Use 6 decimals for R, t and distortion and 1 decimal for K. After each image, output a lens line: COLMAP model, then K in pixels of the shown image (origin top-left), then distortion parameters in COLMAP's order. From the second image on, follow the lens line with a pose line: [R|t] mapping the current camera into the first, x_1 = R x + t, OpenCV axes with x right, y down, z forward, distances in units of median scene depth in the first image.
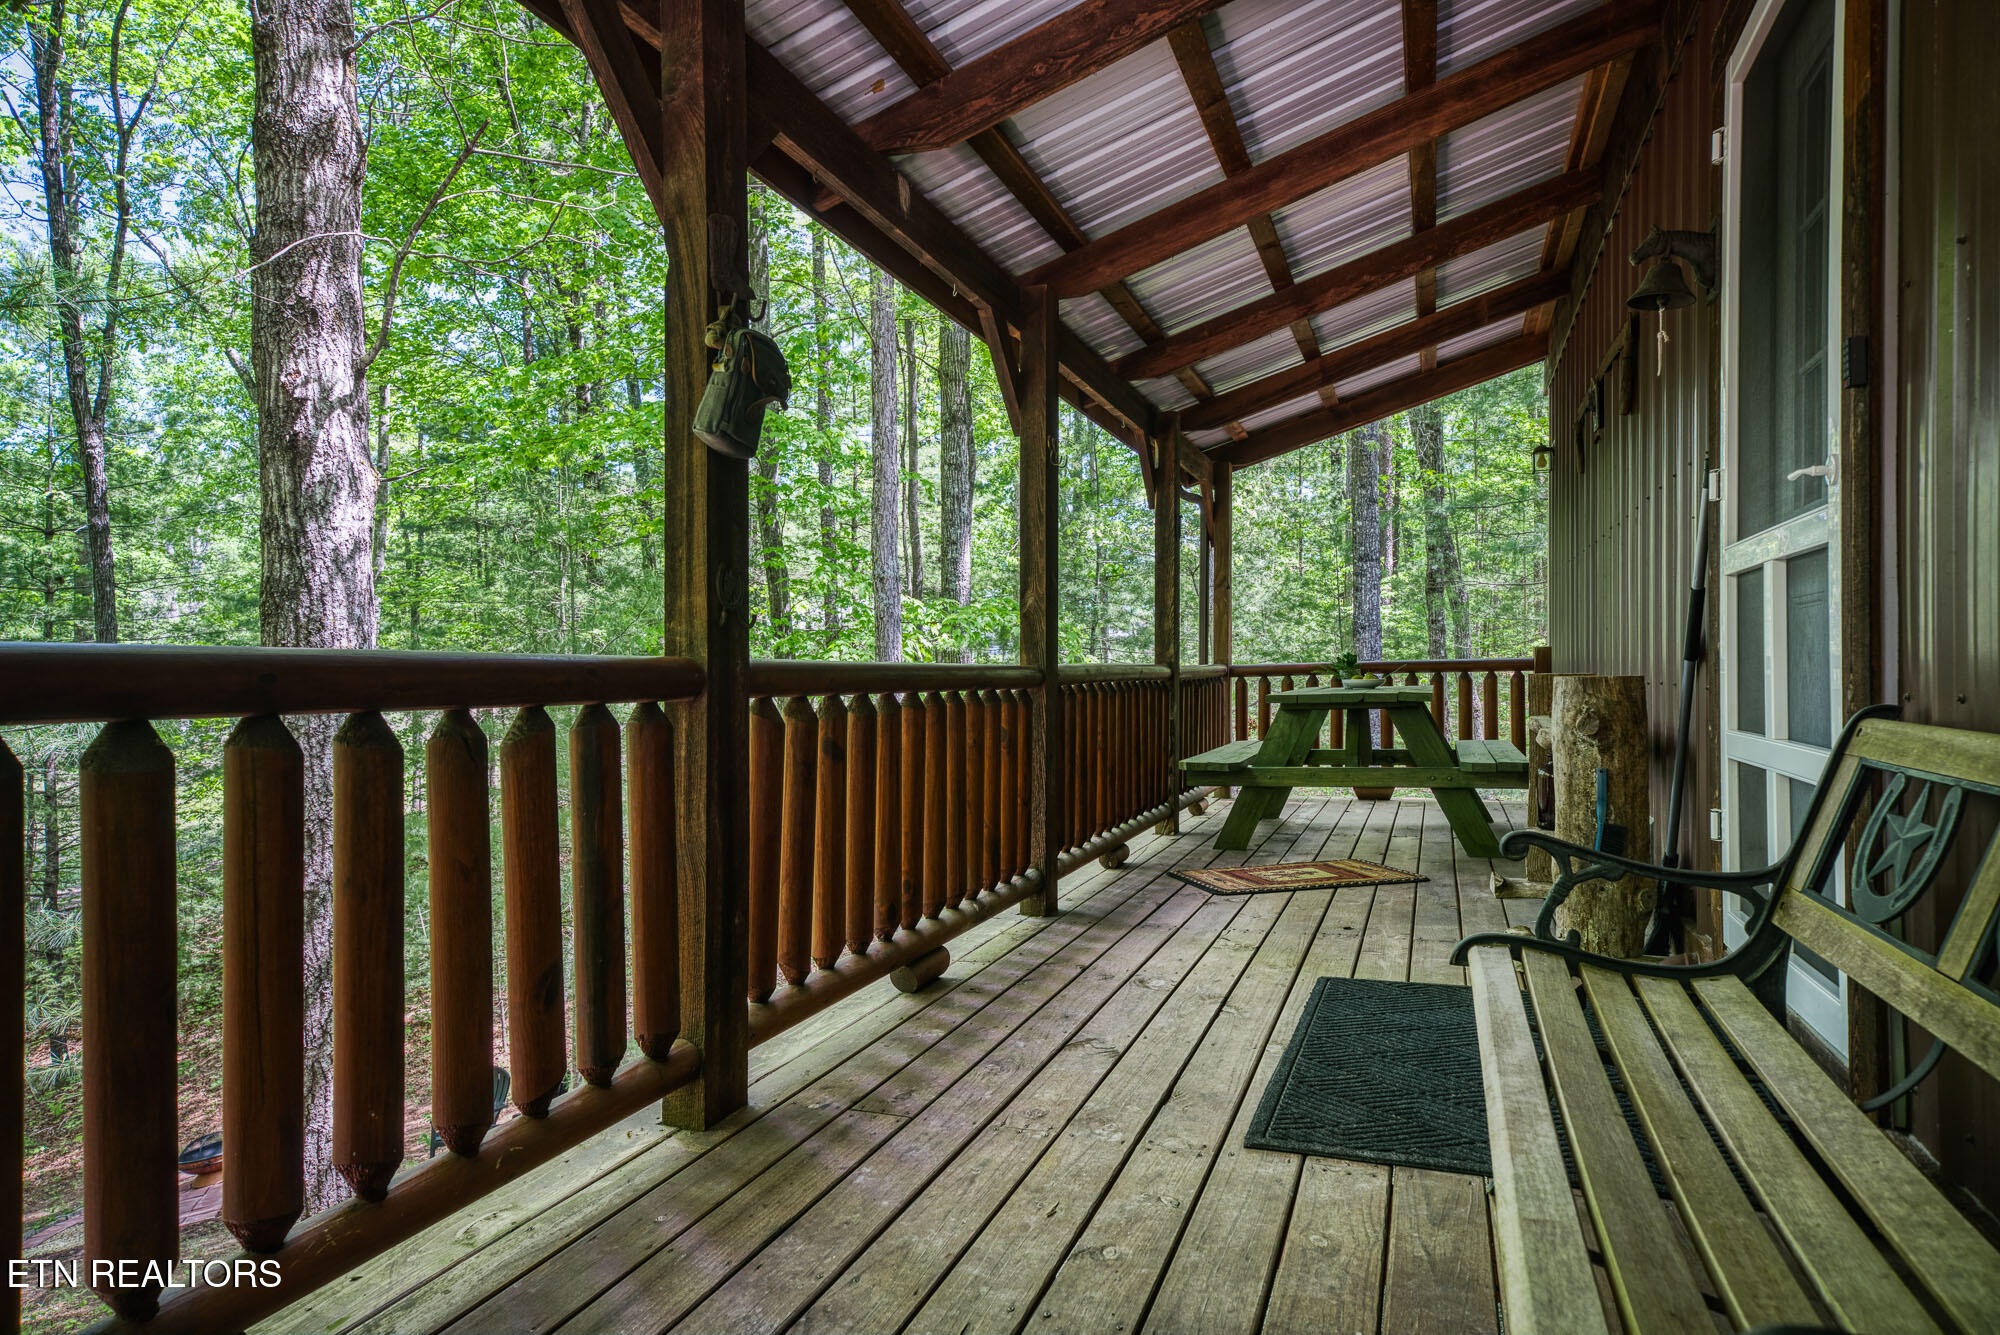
lens RADIAL K [[1177.4, 0, 1000.0], [0, 1177.4, 667.5], [0, 0, 1]] dist [0.000754, -0.000066]
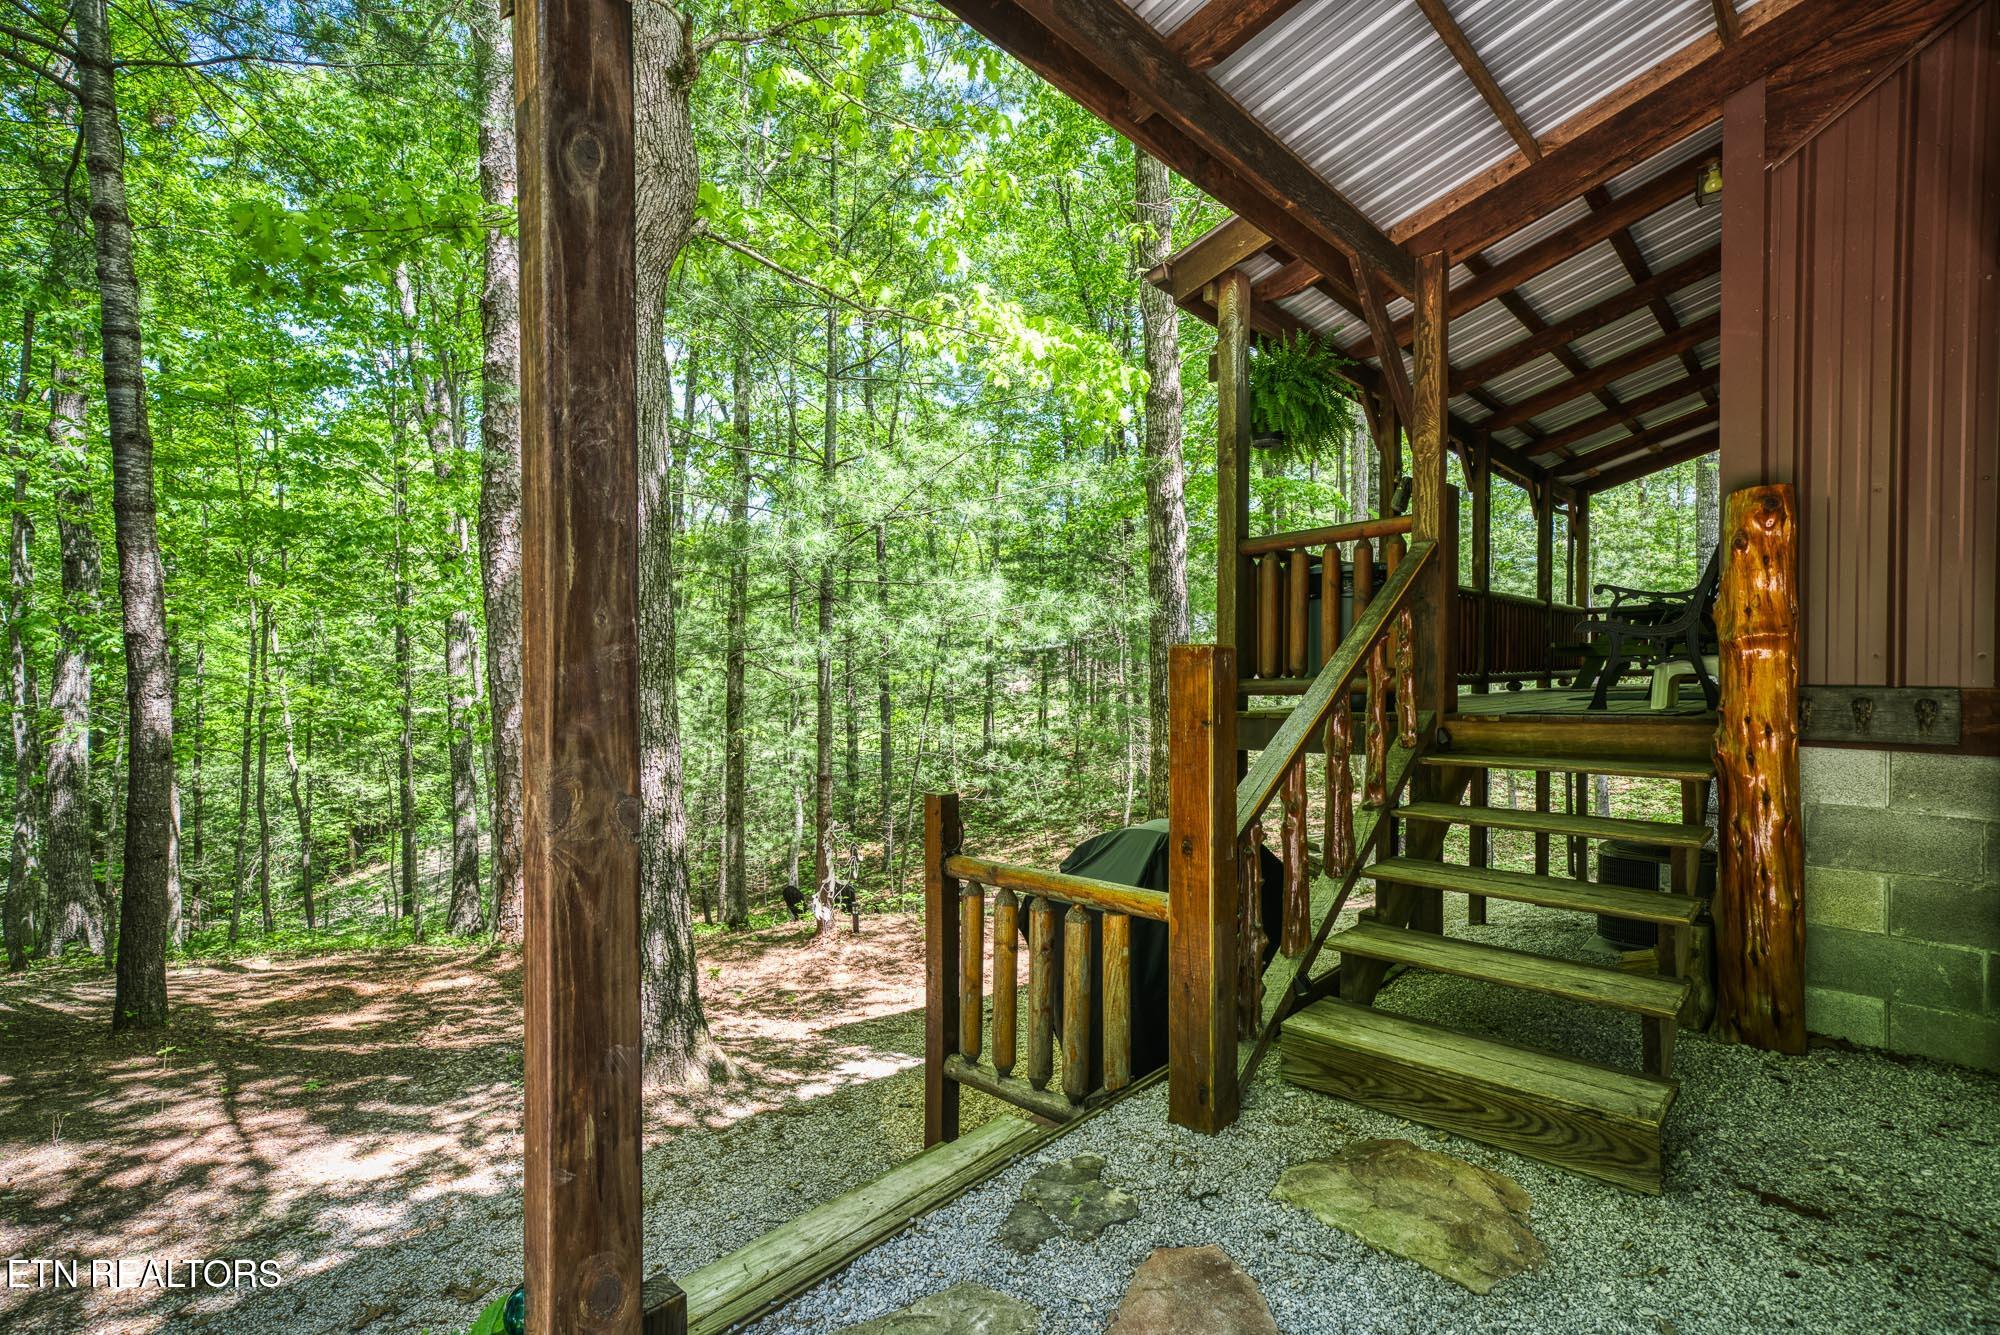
lens RADIAL K [[856.9, 0, 1000.0], [0, 856.9, 667.5], [0, 0, 1]] dist [0.000298, -0.000033]
pose [[0.911874, 0.005849, -0.410428, -0.112521], [-0.001779, 0.999945, 0.010300, 0.111831], [0.410466, -0.008662, 0.911835, -0.758675]]
